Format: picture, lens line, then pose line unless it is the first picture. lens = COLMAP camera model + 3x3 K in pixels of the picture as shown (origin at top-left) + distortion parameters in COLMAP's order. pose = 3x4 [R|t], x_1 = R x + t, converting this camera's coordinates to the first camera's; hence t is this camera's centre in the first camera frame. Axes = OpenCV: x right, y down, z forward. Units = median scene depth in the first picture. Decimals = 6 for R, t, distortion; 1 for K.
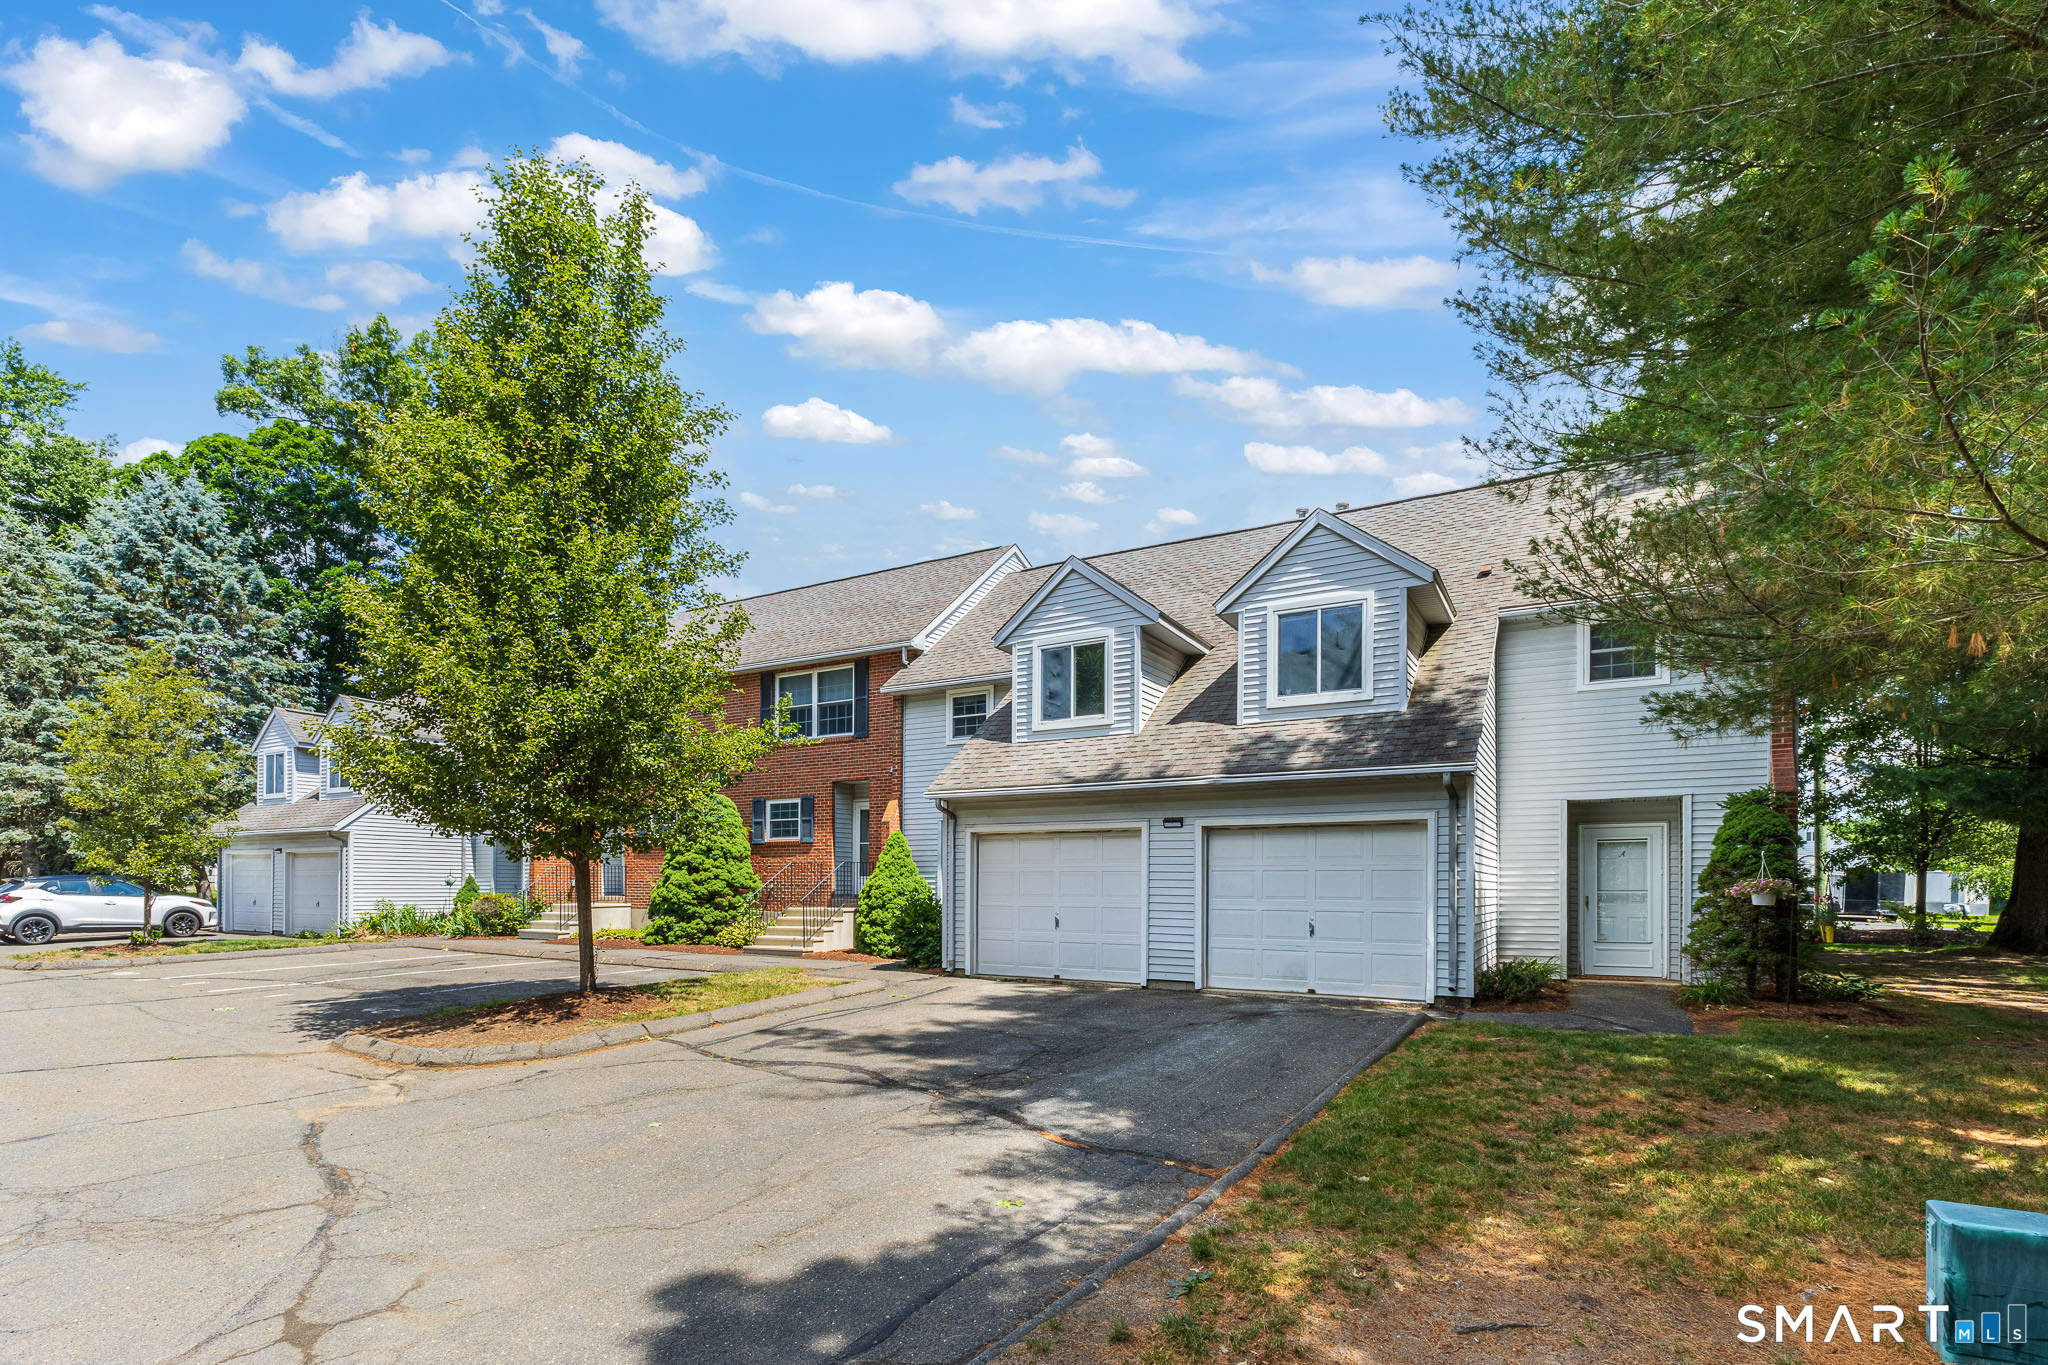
lens RADIAL K [[942.6, 0, 1028.6], [0, 942.6, 881.0], [0, 0, 1]] dist [0.002008, 0.000251]
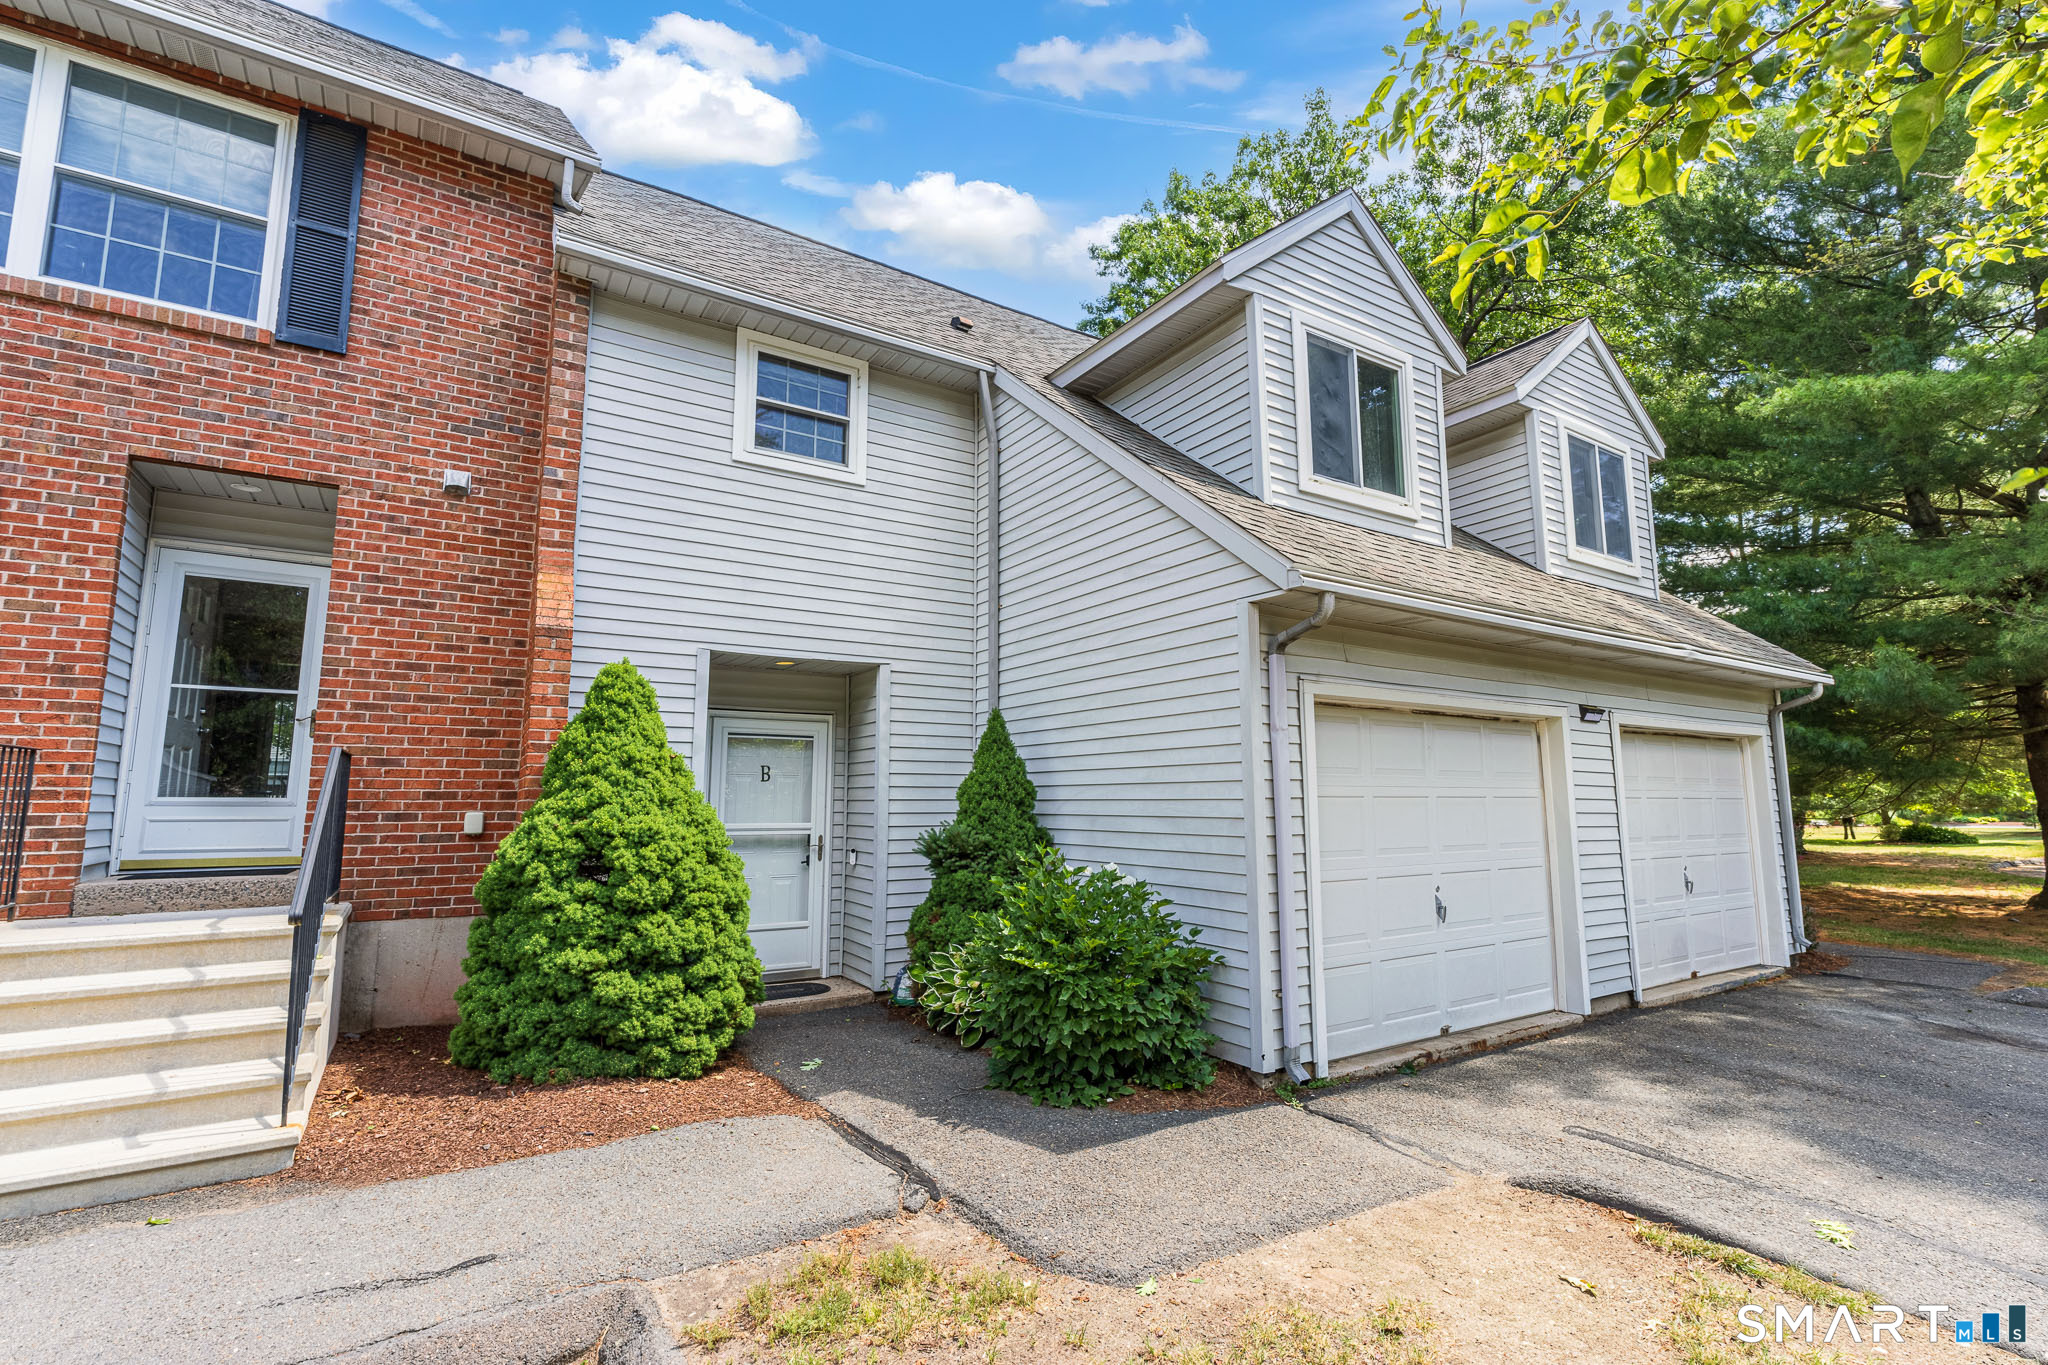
lens RADIAL K [[923.2, 0, 1024.0], [0, 923.2, 682.5], [0, 0, 1]] dist [0.001936, 0.000534]
pose [[0.467088, 0.109468, 0.877408, -0.497902], [-0.002943, 0.992494, -0.122260, -0.009927], [-0.884206, 0.054524, 0.463904, 1.015374]]
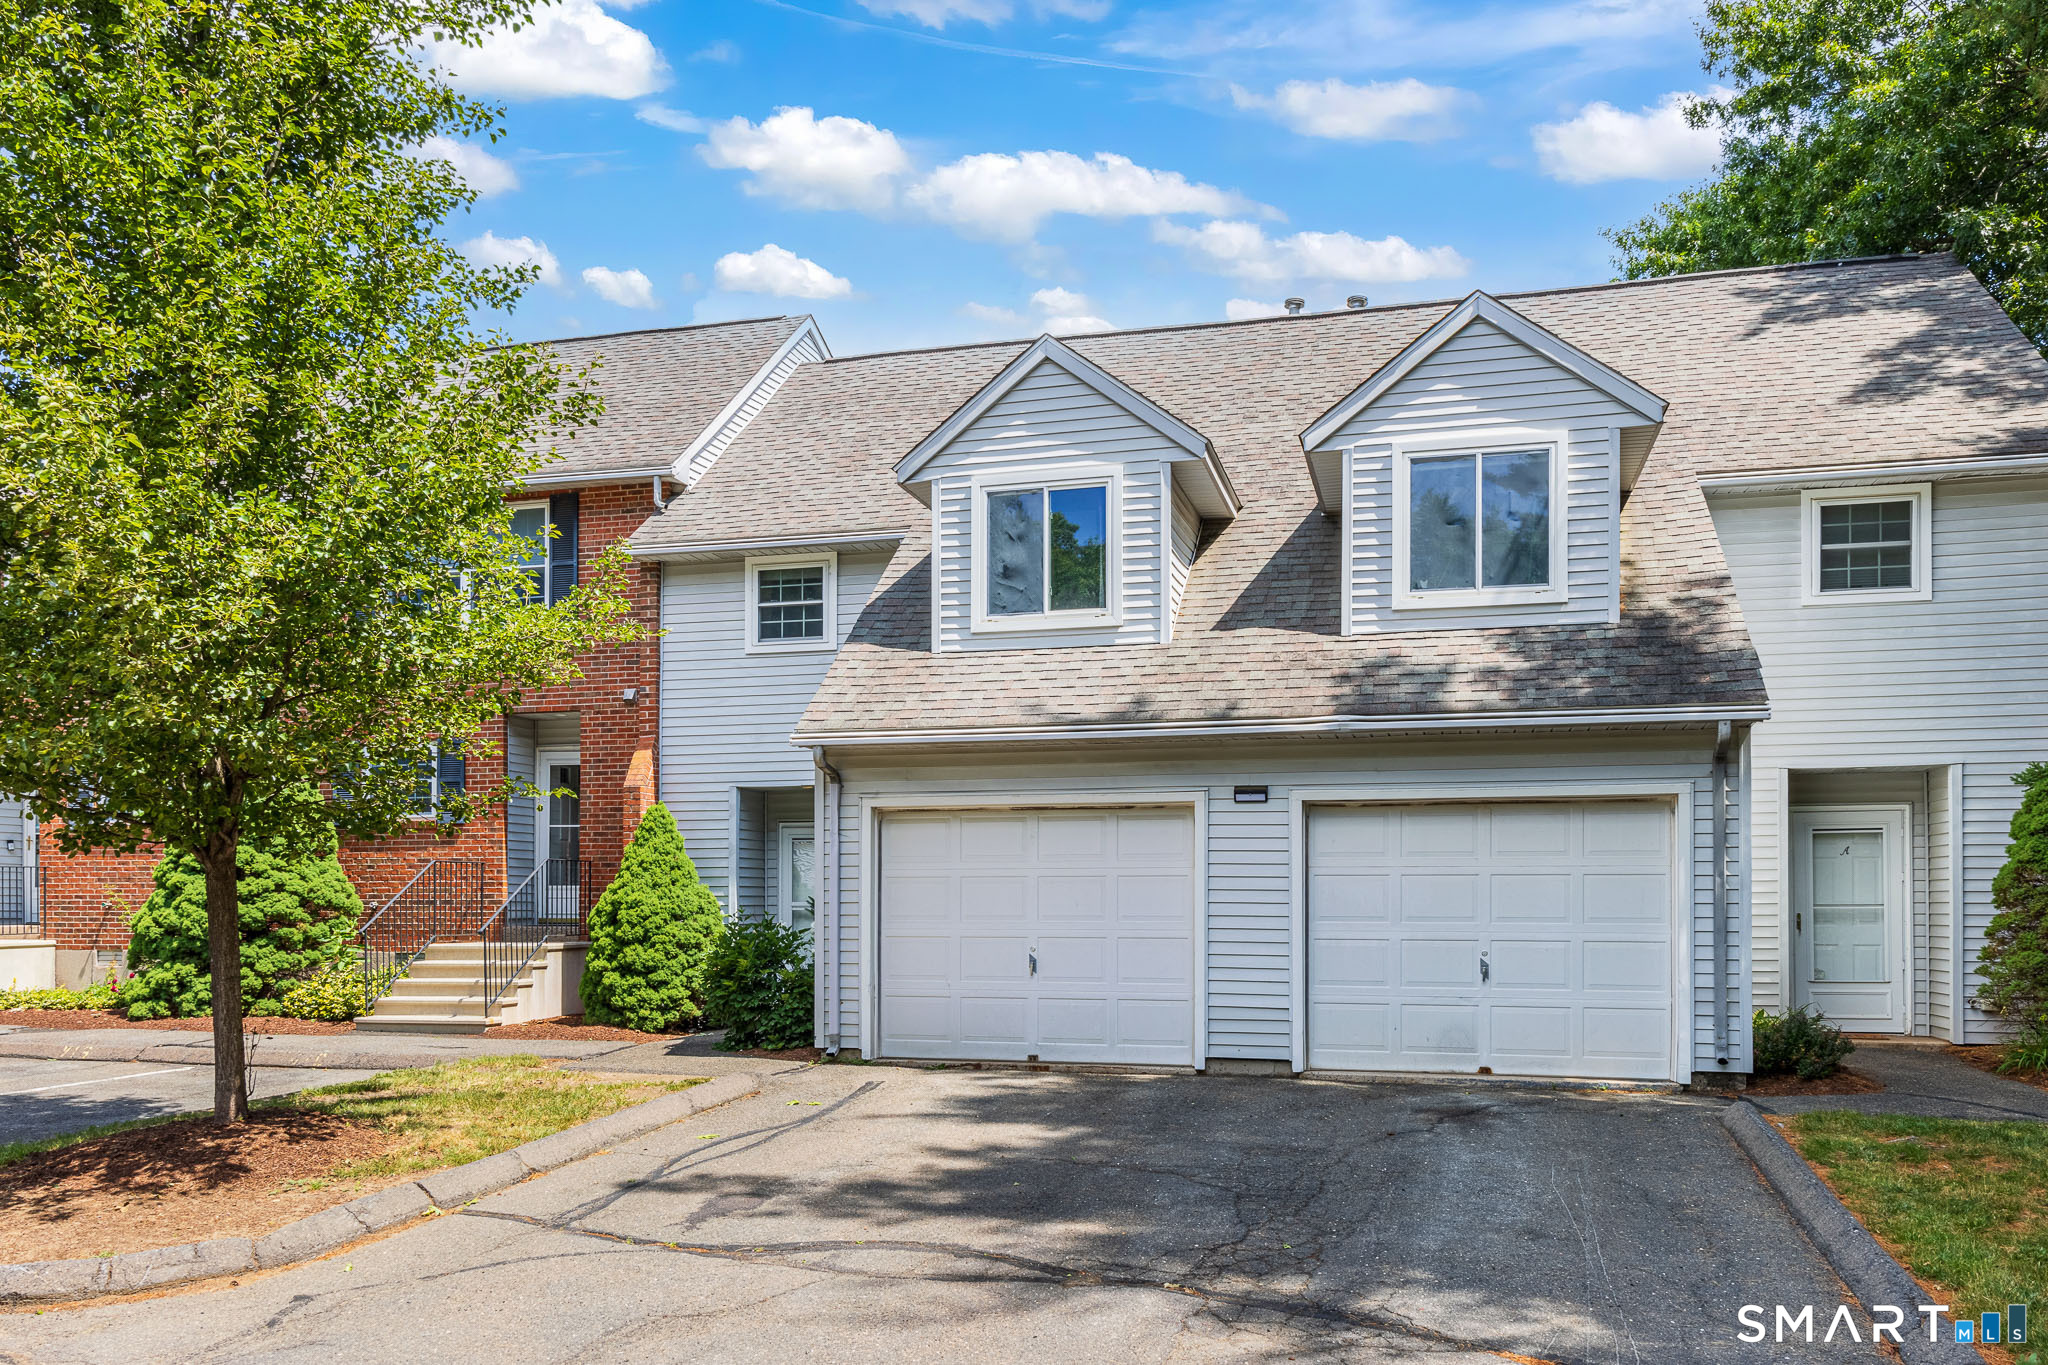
lens RADIAL K [[1520.6, 0, 1020.7], [0, 1520.6, 881.5], [0, 0, 1]] dist [0.008547, 0.001477]
pose [[0.966467, -0.001014, 0.256787, -0.228547], [0.002891, 0.999972, -0.006930, -0.000508], [-0.256773, 0.007440, 0.966443, 0.105064]]
